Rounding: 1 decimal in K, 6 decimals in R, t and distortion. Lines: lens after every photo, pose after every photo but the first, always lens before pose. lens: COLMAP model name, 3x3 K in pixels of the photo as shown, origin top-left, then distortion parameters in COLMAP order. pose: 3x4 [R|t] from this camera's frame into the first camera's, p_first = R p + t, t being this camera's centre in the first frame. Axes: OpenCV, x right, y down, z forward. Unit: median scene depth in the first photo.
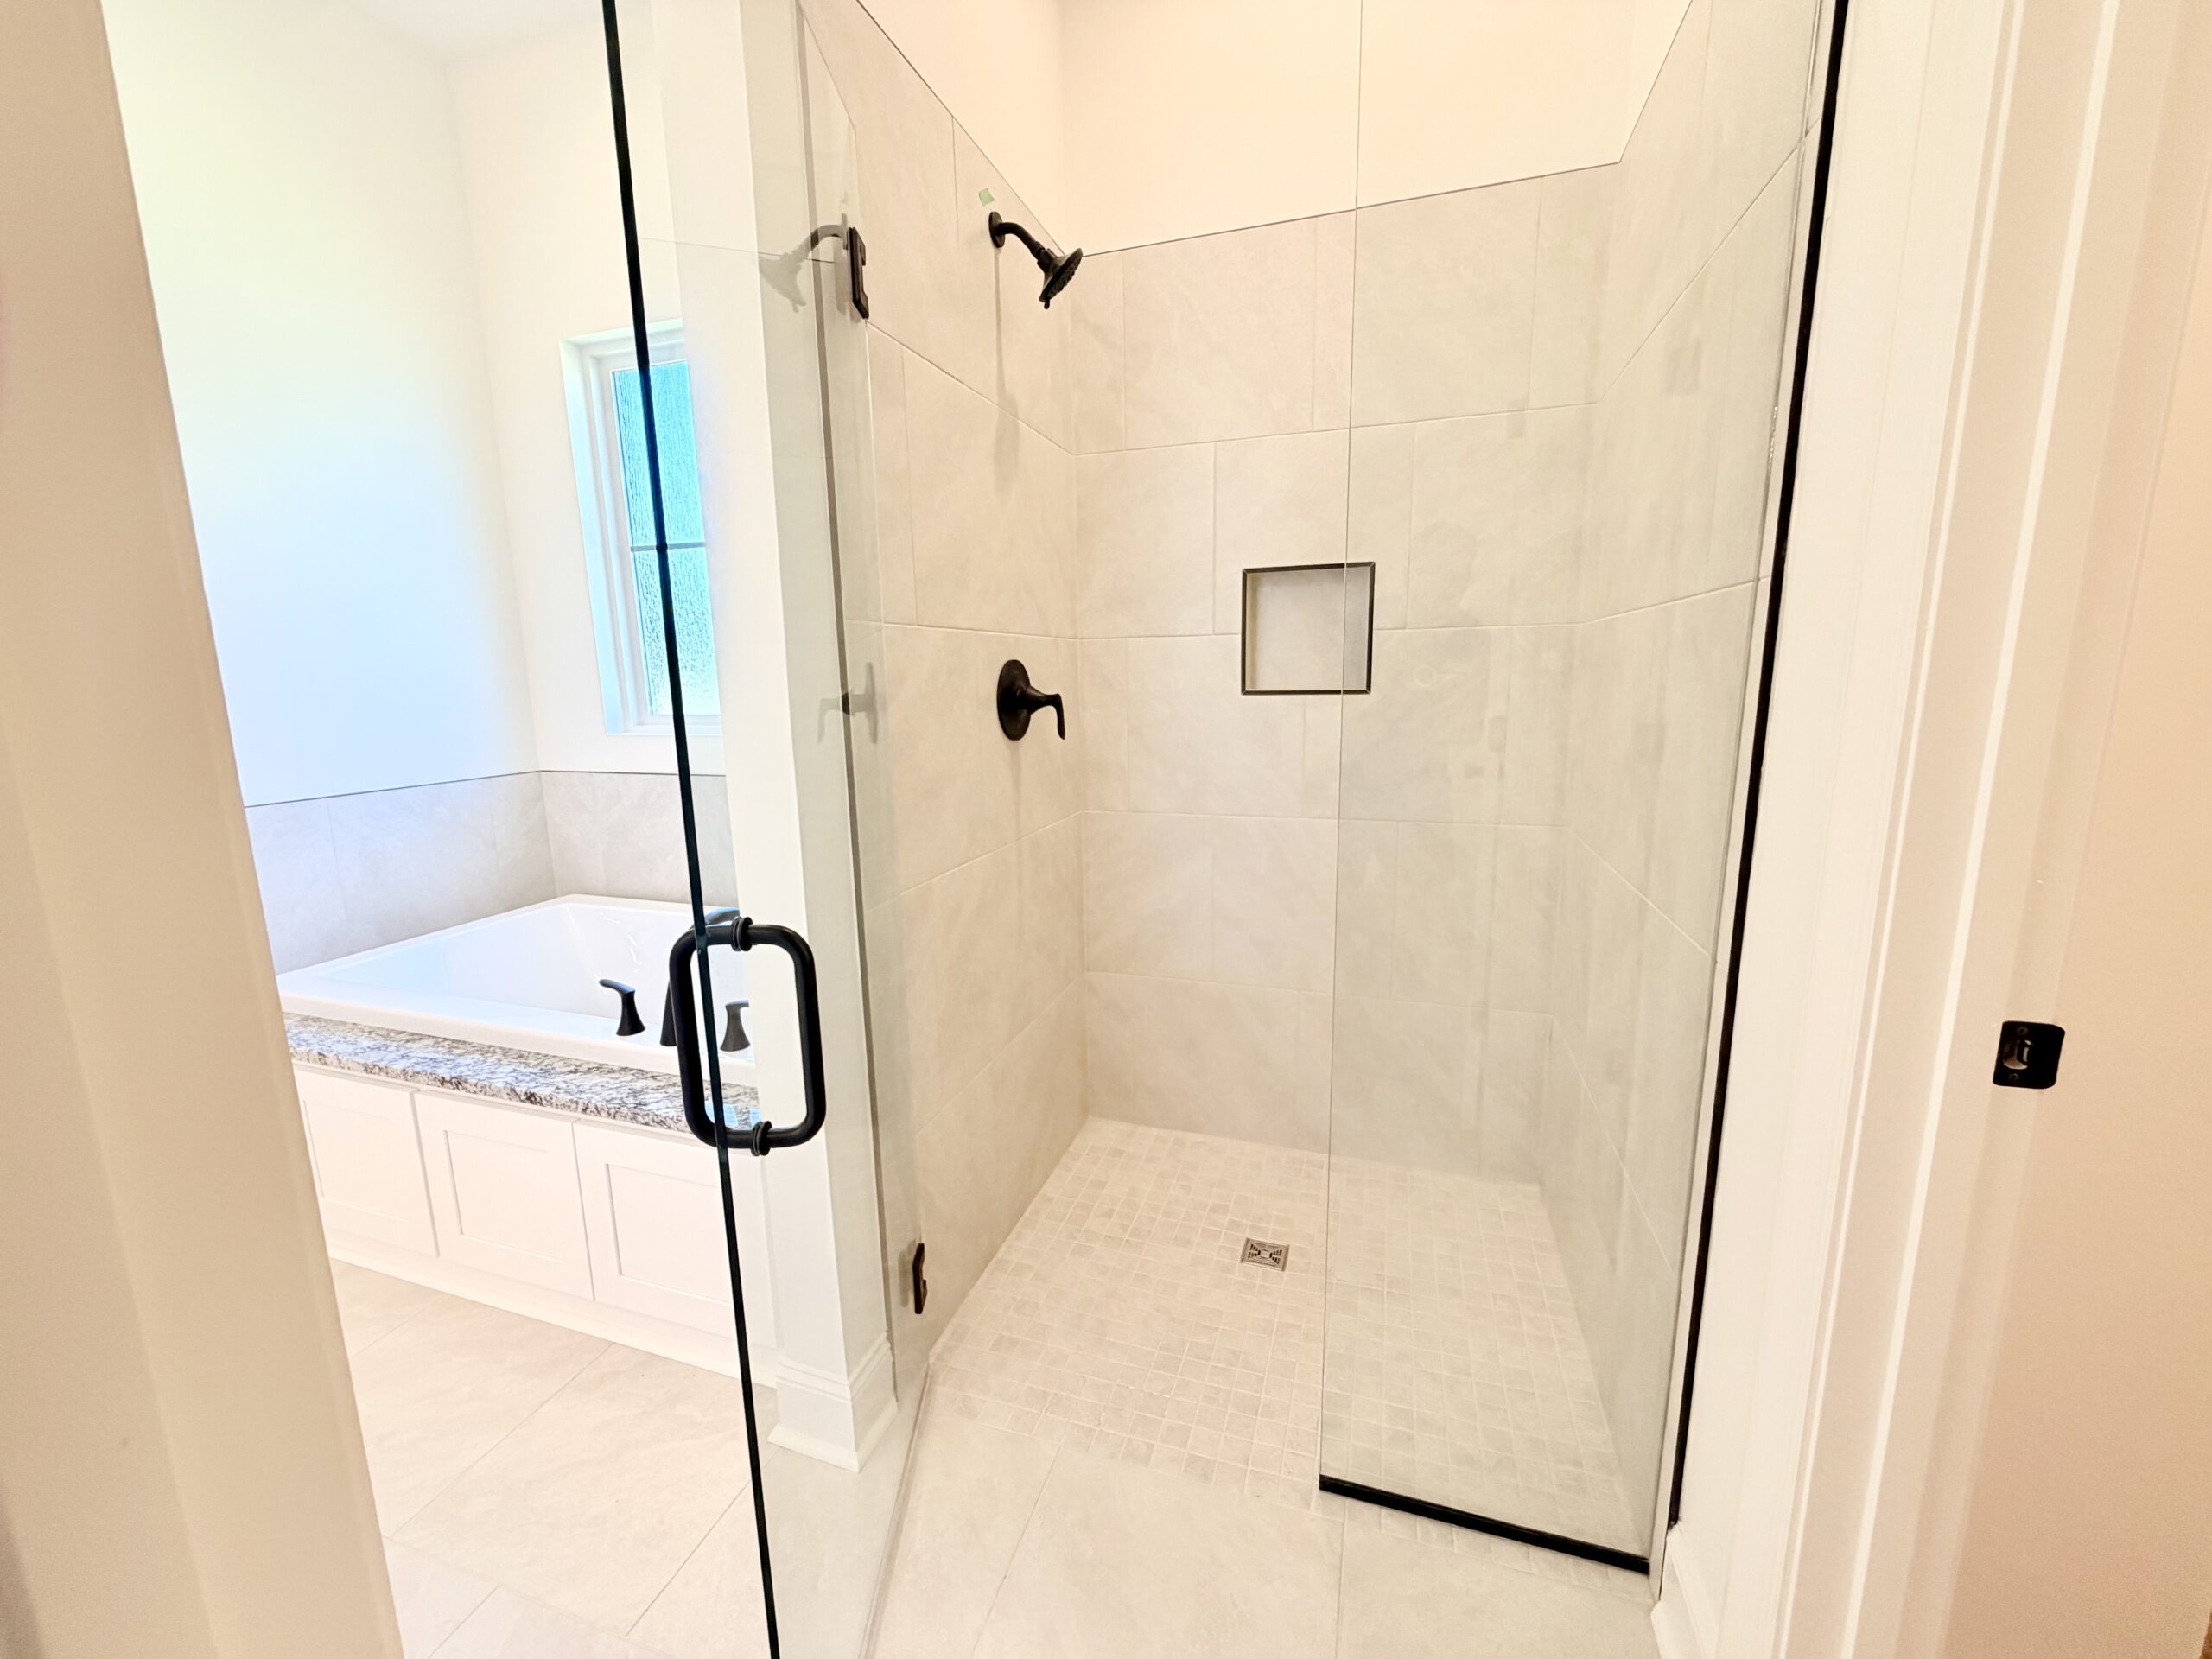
lens RADIAL K [[877.4, 0, 1100.5], [0, 877.4, 827.4], [0, 0, 1]] dist [-0.000074, -0.000066]
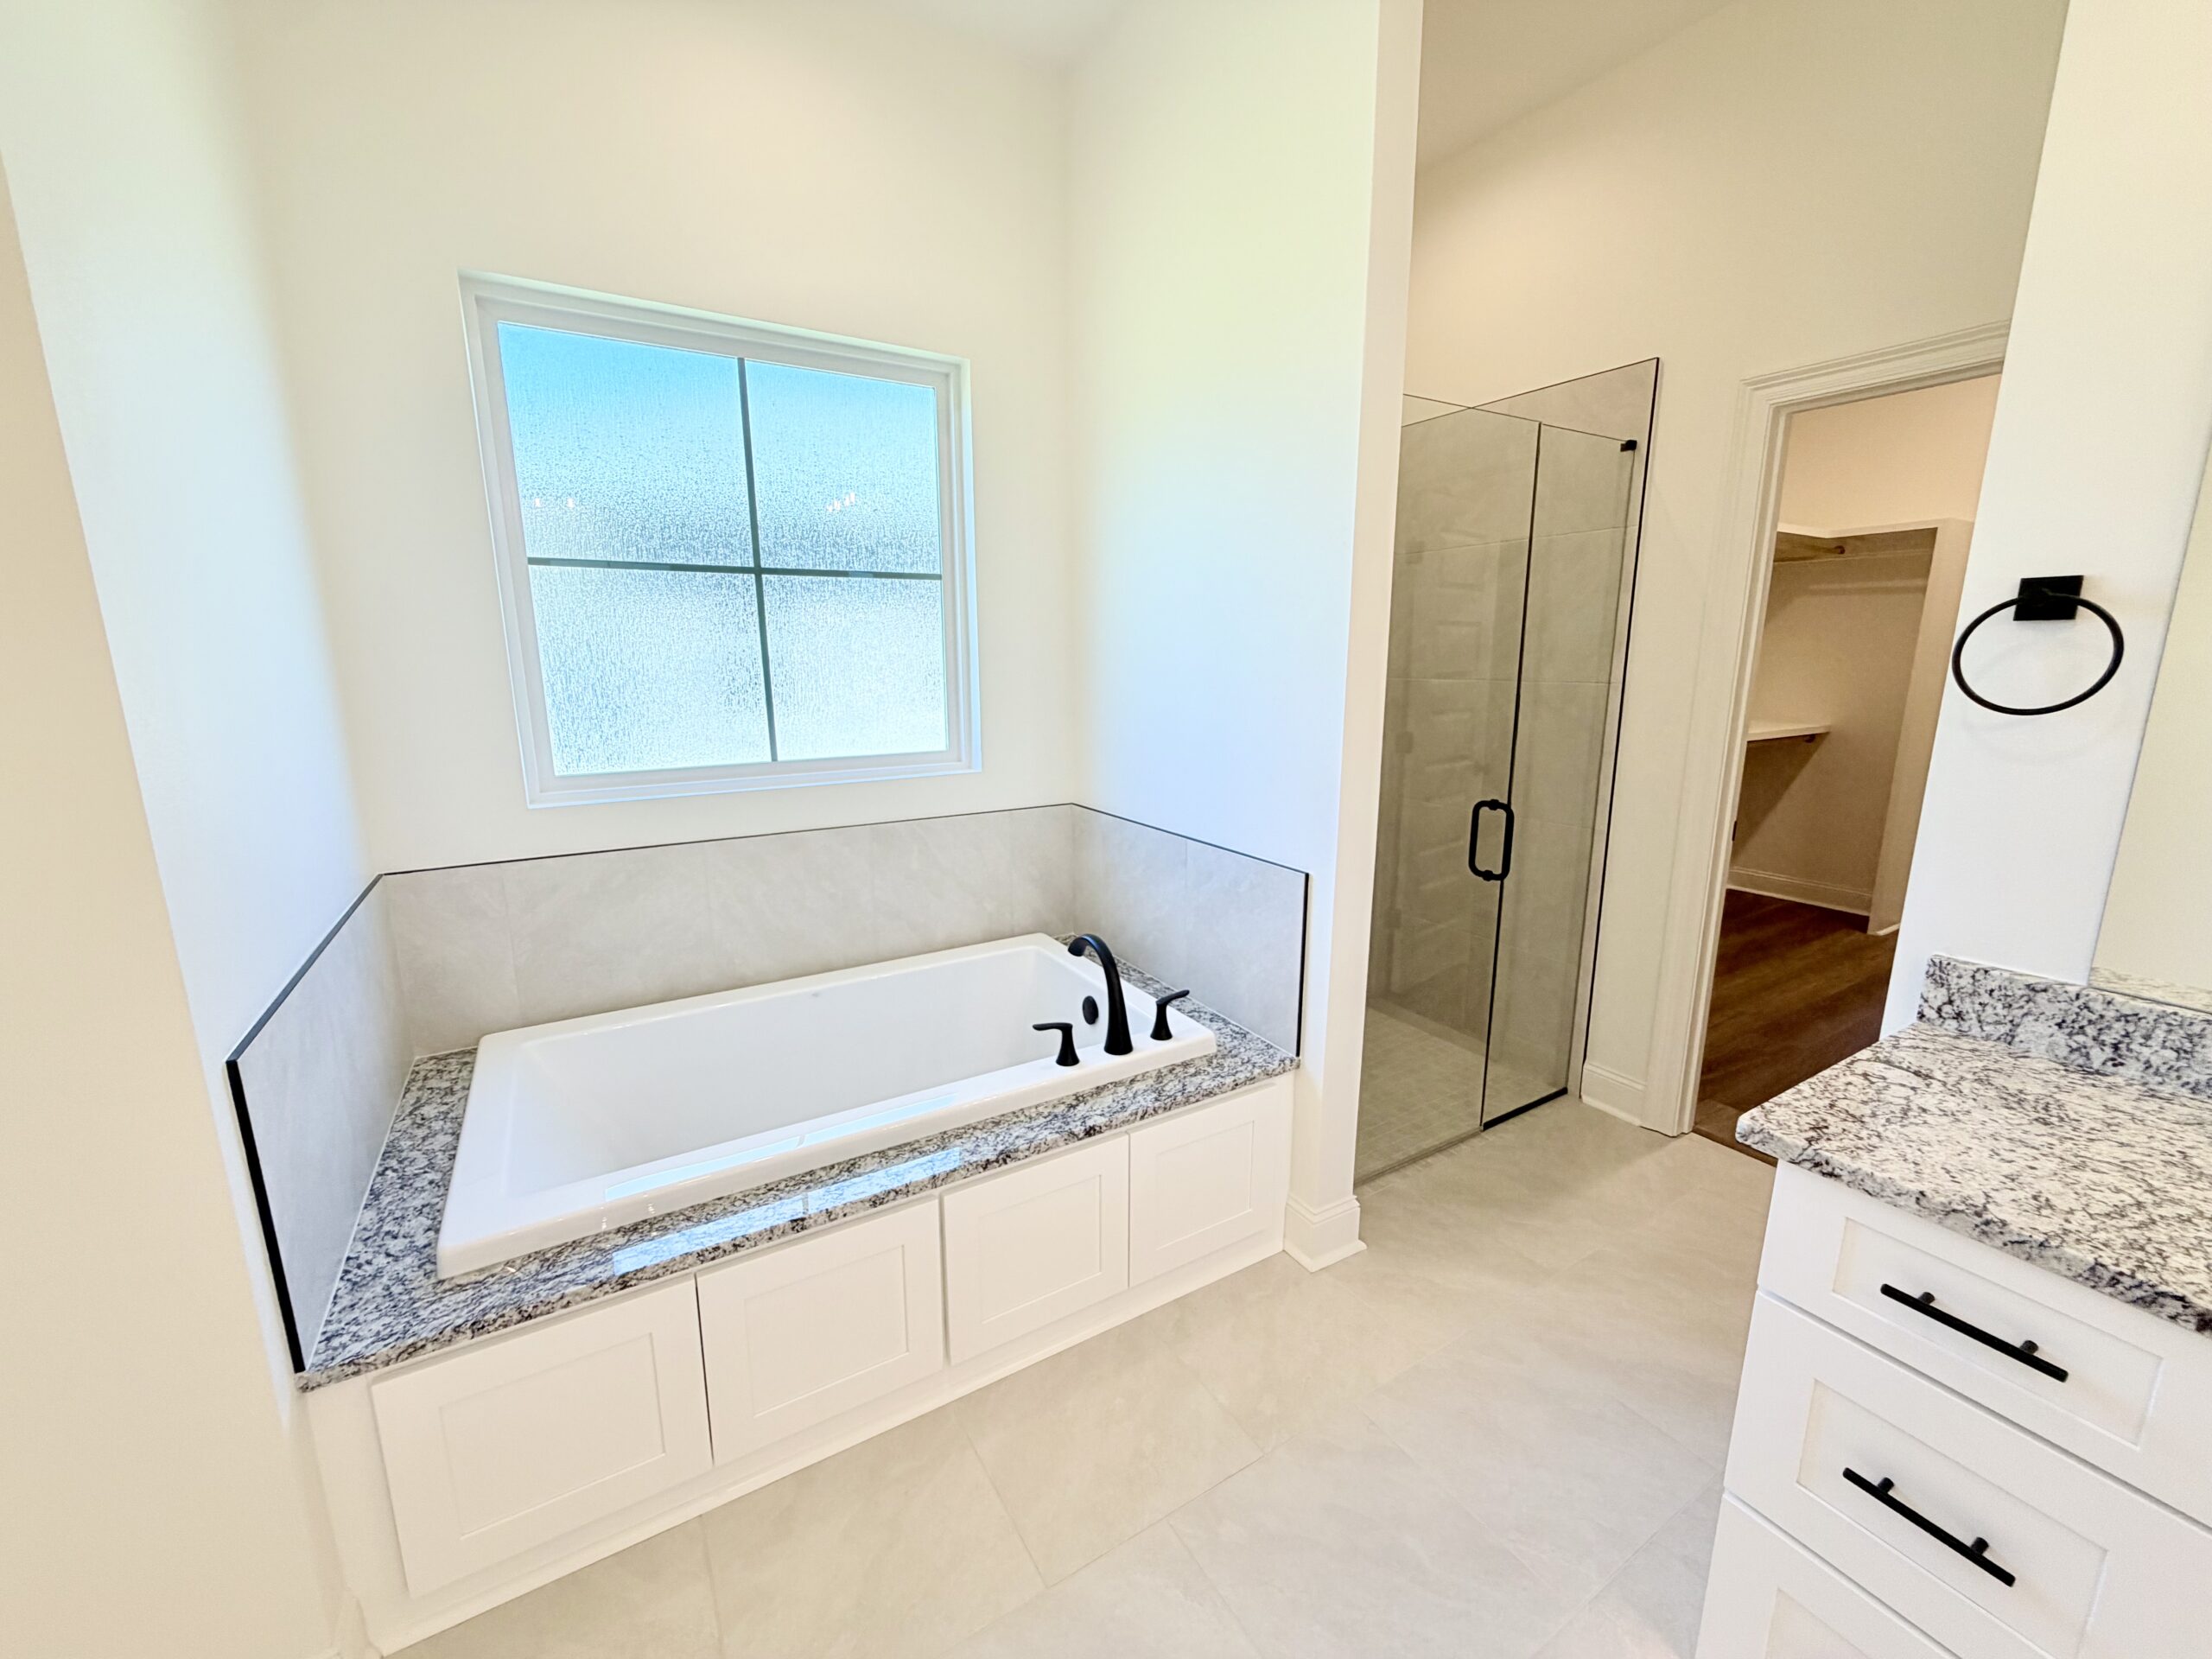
lens RADIAL K [[877.4, 0, 1100.5], [0, 877.4, 827.4], [0, 0, 1]] dist [-0.000074, -0.000066]
pose [[0.651164, -0.135670, 0.746712, -1.332304], [0.122771, 0.989764, 0.072768, -0.135795], [-0.748941, 0.044291, 0.661155, 0.241298]]
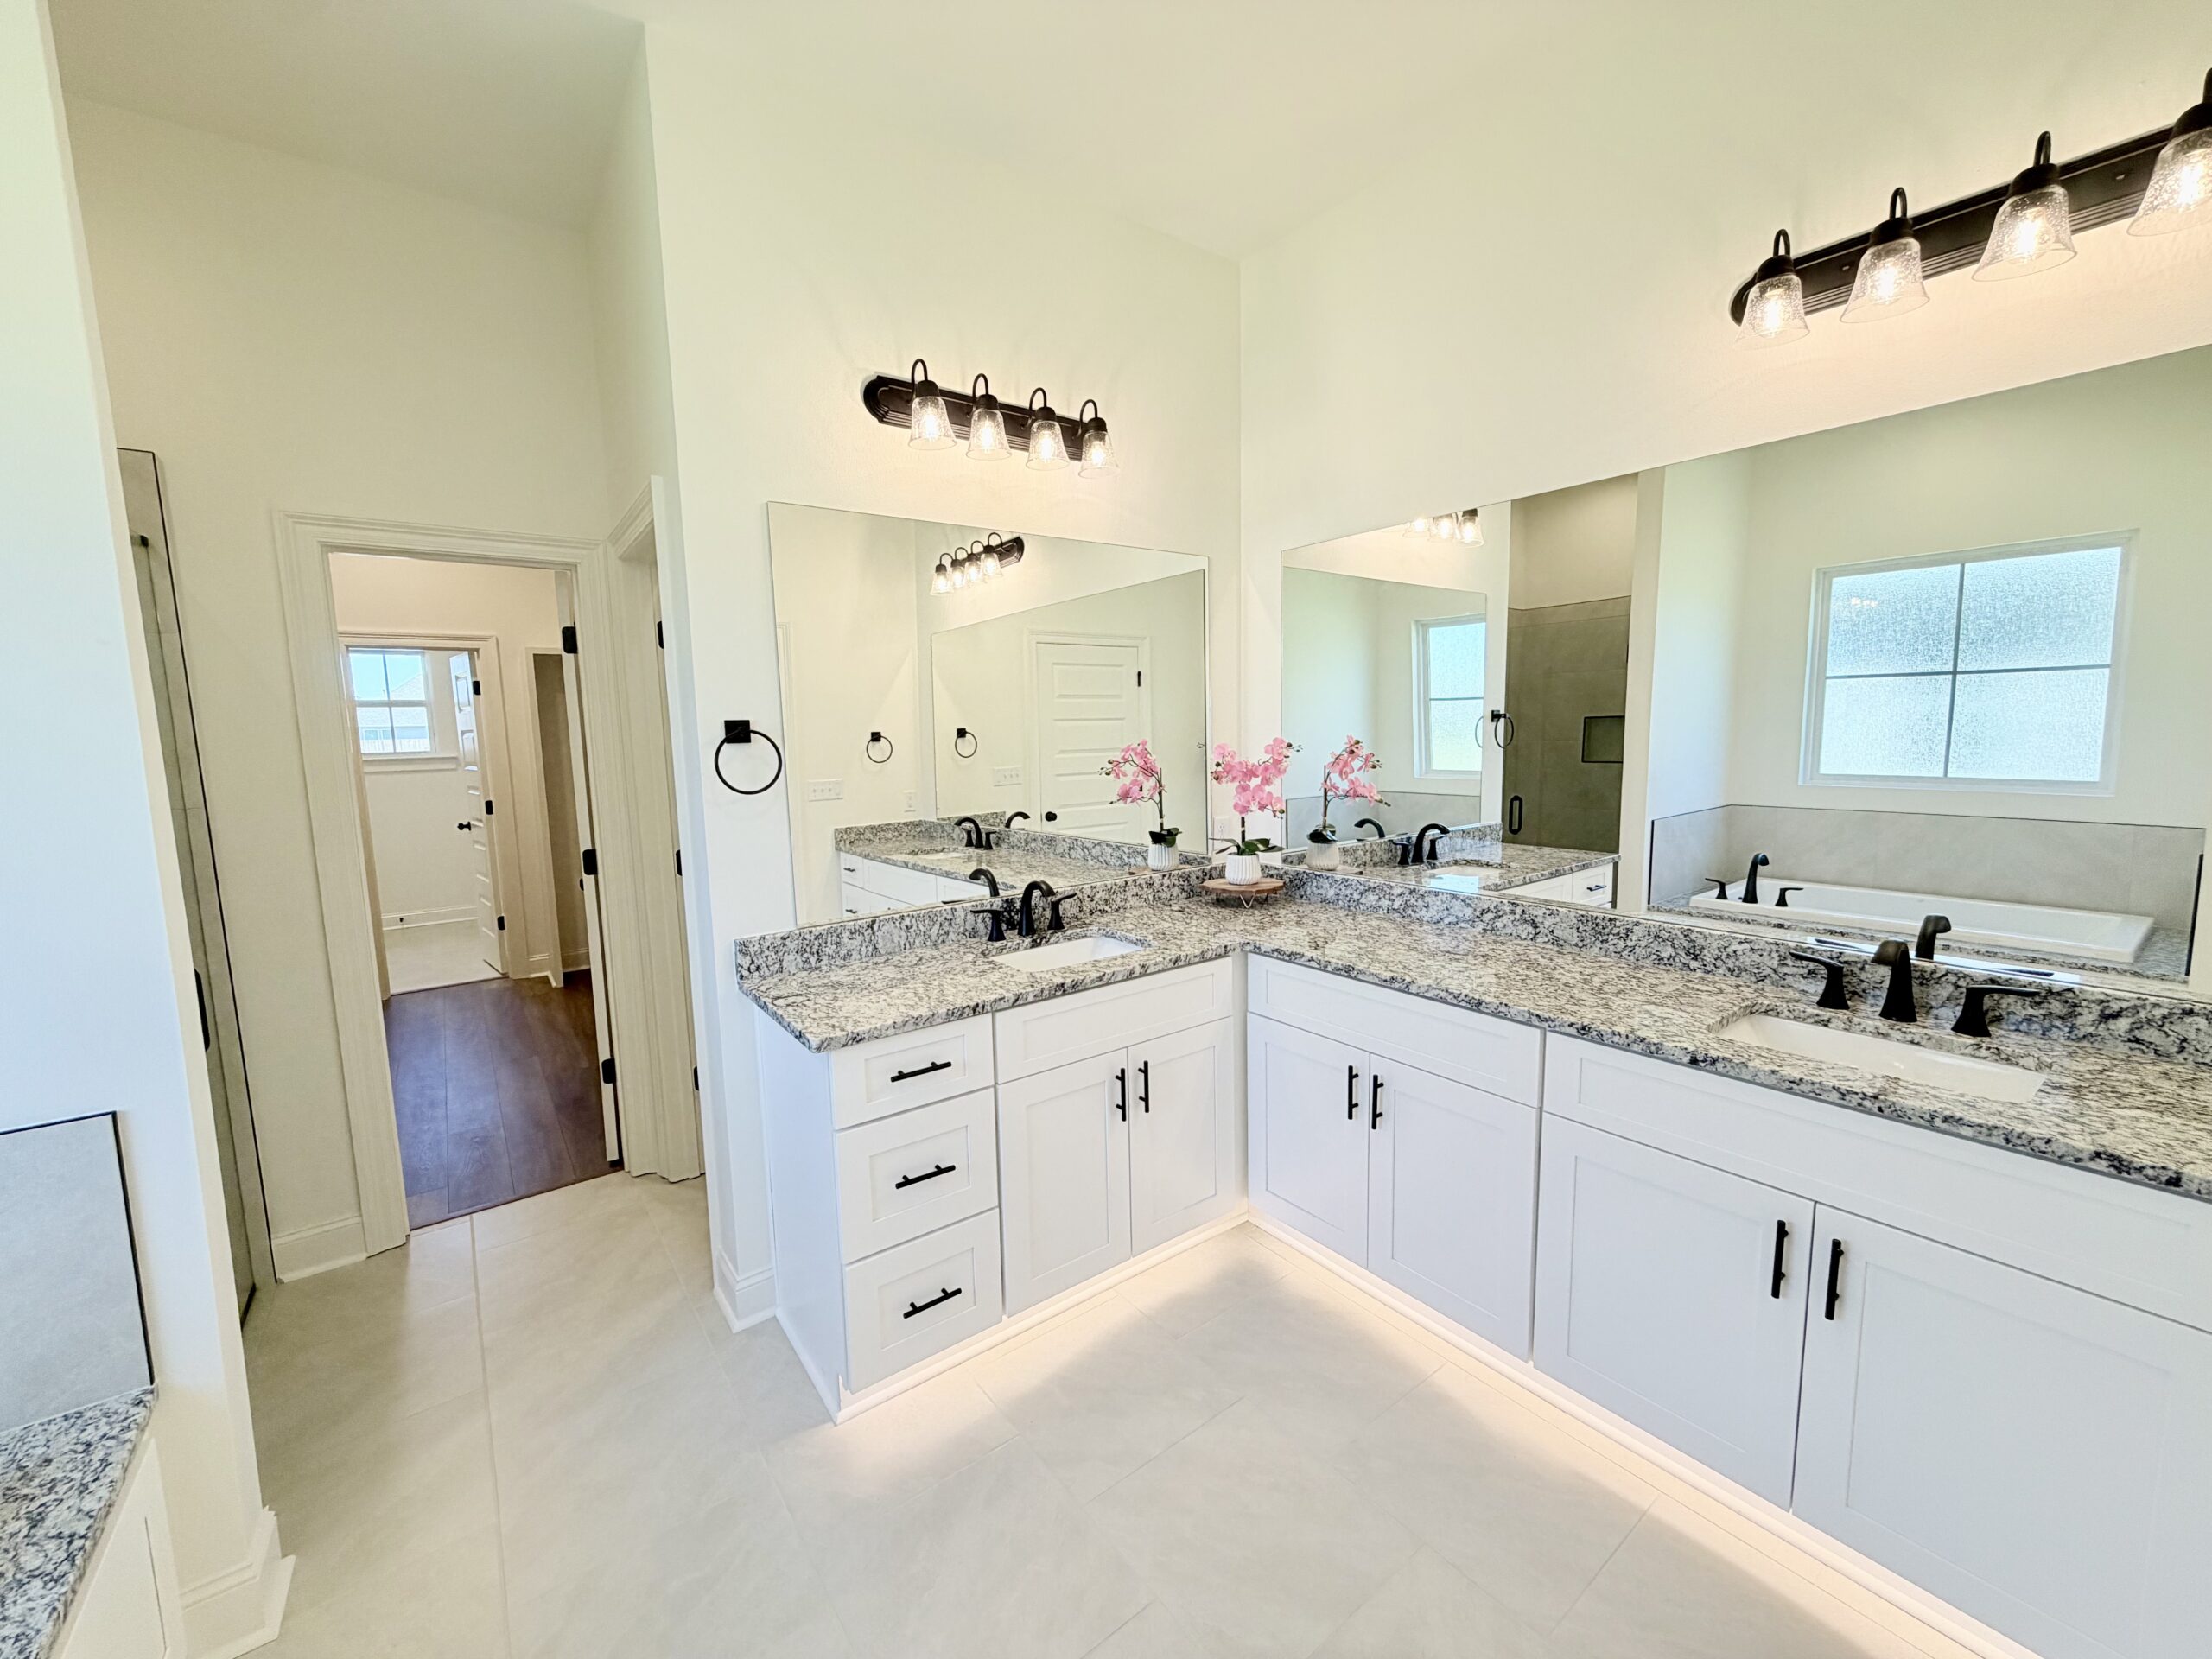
lens RADIAL K [[877.4, 0, 1100.5], [0, 877.4, 827.4], [0, 0, 1]] dist [-0.000074, -0.000066]
pose [[-0.817544, -0.028070, 0.575181, -1.459604], [0.136100, 0.961098, 0.240351, -0.268768], [-0.559552, 0.274779, -0.781920, 0.852037]]
